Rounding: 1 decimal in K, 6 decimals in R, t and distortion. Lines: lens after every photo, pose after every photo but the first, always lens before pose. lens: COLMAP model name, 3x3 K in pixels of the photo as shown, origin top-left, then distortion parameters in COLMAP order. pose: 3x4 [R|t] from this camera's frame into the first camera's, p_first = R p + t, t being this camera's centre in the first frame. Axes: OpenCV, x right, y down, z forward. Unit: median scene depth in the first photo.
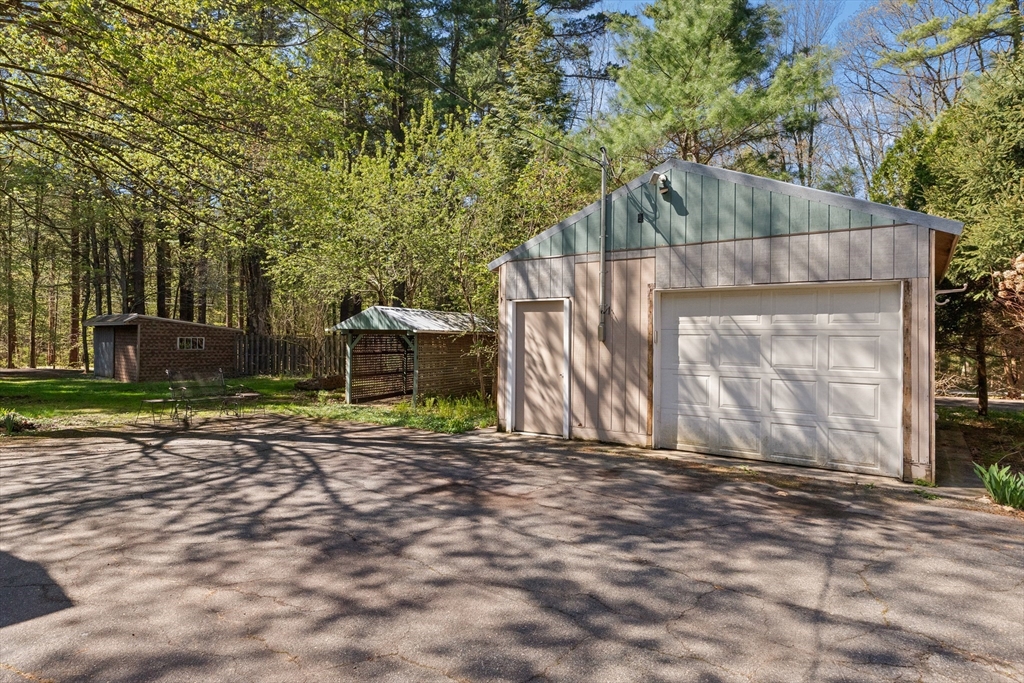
lens RADIAL K [[556.8, 0, 512.0], [0, 556.8, 341.5], [0, 0, 1]] dist [0.000069, -0.000299]
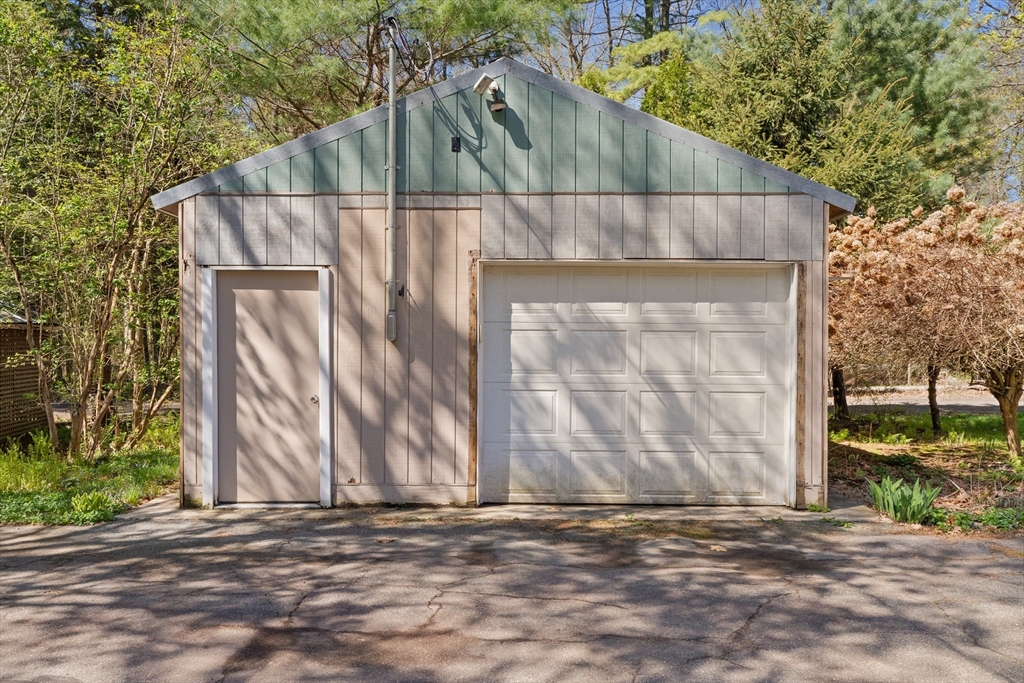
lens RADIAL K [[797.9, 0, 511.9], [0, 797.9, 360.1], [0, 0, 1]] dist [-0.000563, 0.000037]
pose [[0.826023, -0.024466, 0.563105, -0.237465], [0.006650, 0.999411, 0.033669, -0.008181], [-0.563597, -0.024067, 0.825699, 0.218278]]
